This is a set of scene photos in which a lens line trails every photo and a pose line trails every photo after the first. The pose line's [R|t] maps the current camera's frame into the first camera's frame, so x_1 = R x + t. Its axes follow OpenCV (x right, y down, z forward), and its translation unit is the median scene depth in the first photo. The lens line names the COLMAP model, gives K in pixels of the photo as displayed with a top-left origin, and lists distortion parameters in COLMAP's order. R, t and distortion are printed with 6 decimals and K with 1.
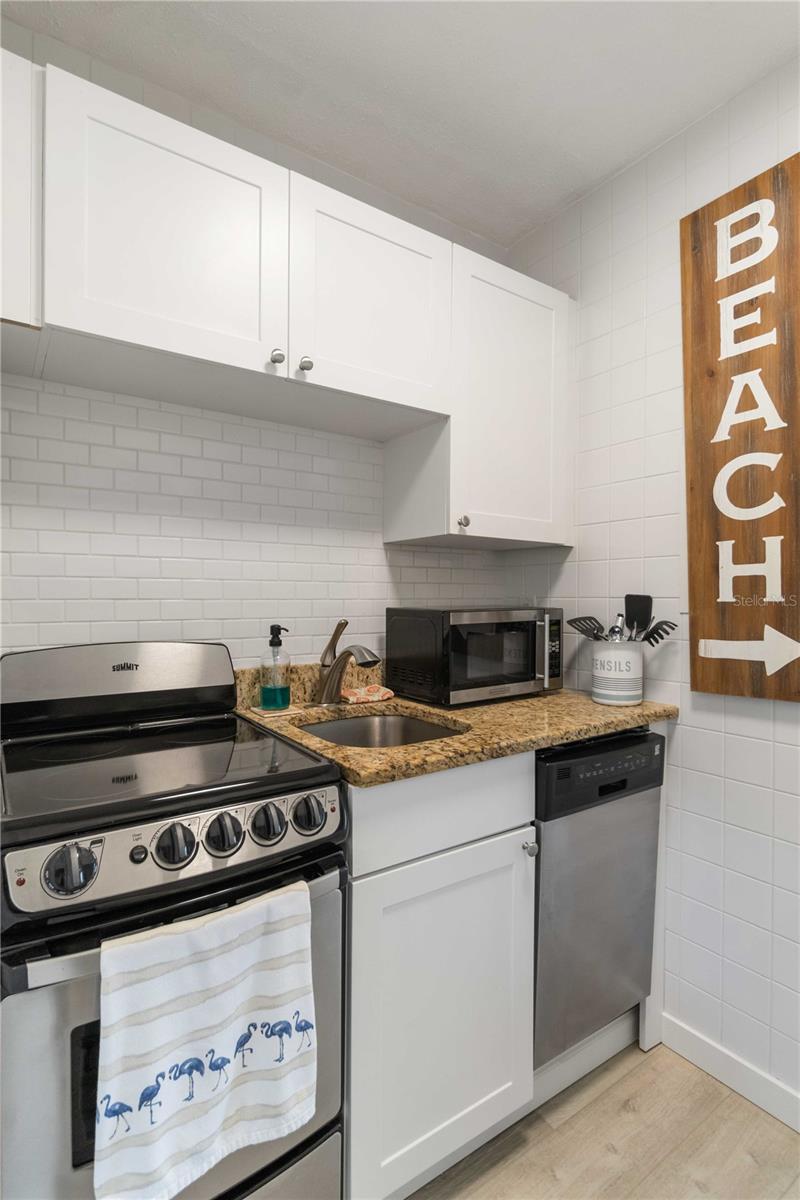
lens RADIAL K [[601.2, 0, 394.4], [0, 601.2, 601.9], [0, 0, 1]] dist [0.000528, -0.000961]
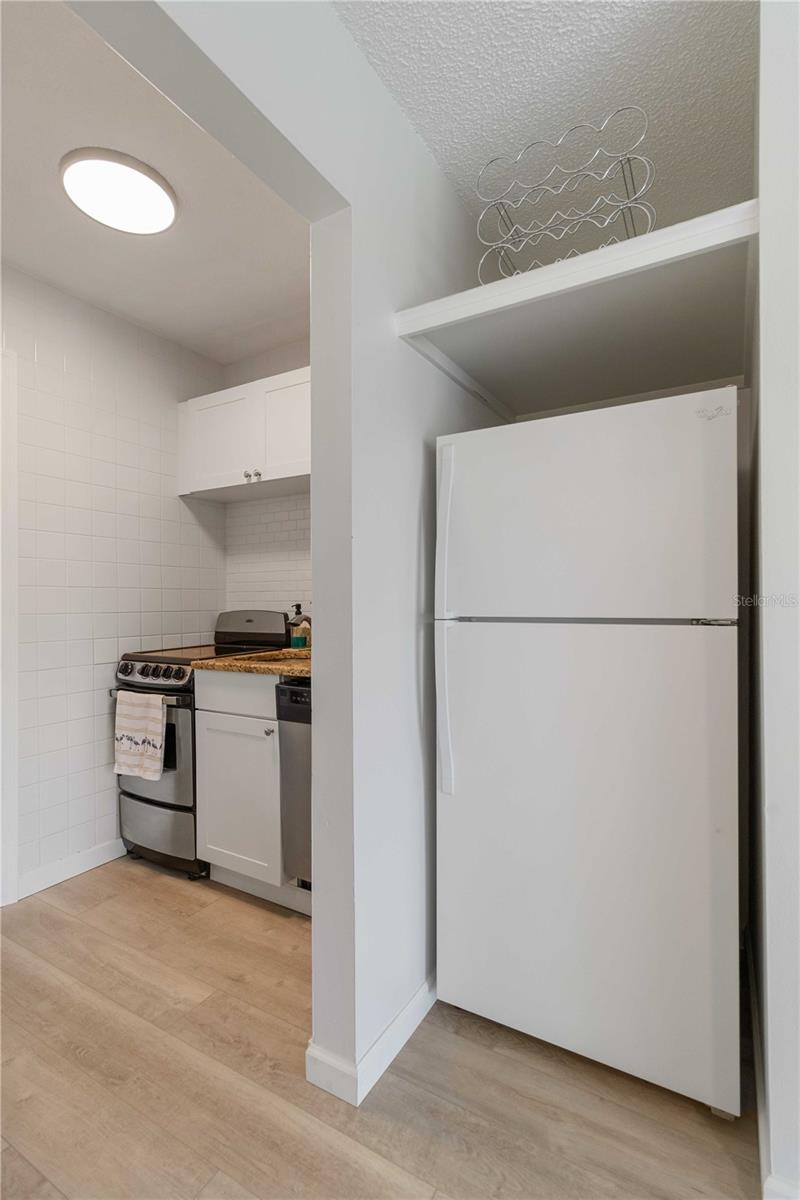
lens RADIAL K [[561.4, 0, 407.9], [0, 561.4, 602.3], [0, 0, 1]] dist [0.001208, 0.000200]
pose [[0.417190, -0.004845, -0.908806, 1.795575], [-0.001971, 0.999979, -0.006236, 0.051608], [0.908817, 0.004393, 0.417172, 0.675348]]
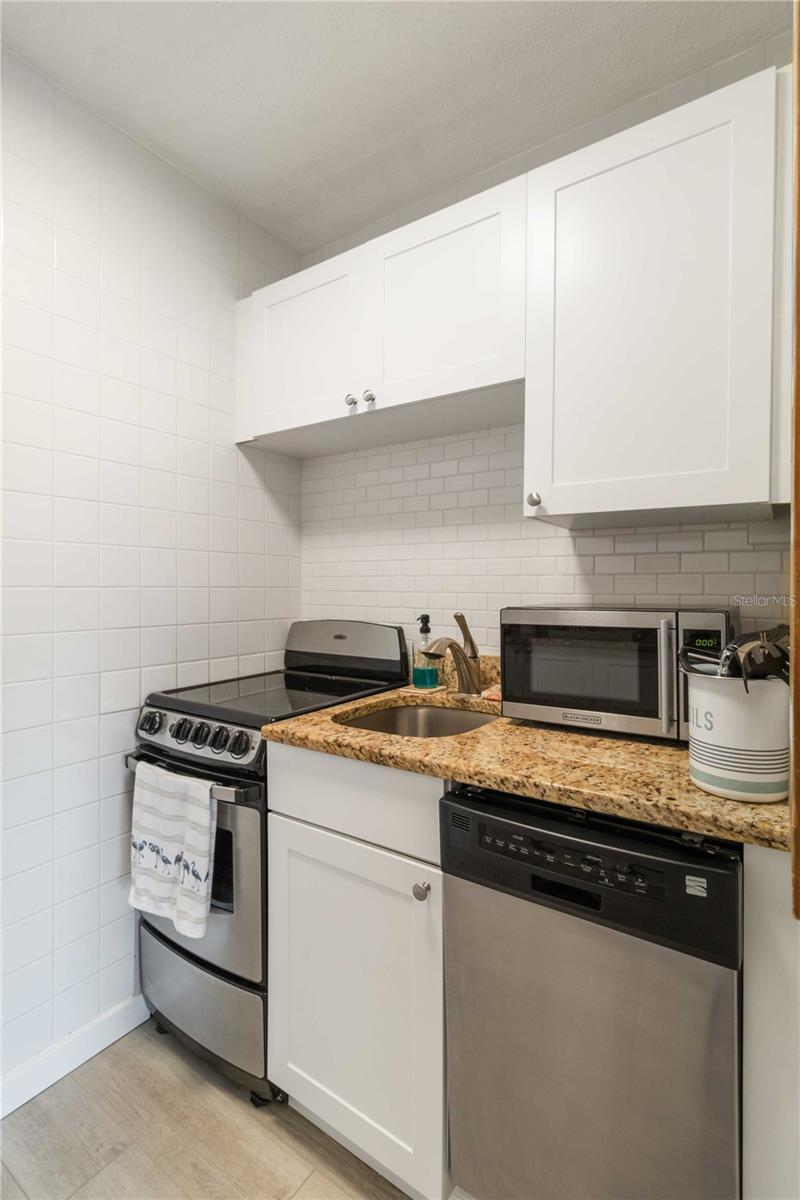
lens RADIAL K [[562.5, 0, 403.2], [0, 562.5, 587.3], [0, 0, 1]] dist [0.002453, 0.000514]
pose [[0.351044, 0.000350, -0.936359, 0.932256], [-0.012227, 0.999916, -0.004210, -0.010529], [0.936279, 0.012927, 0.351018, 0.676447]]
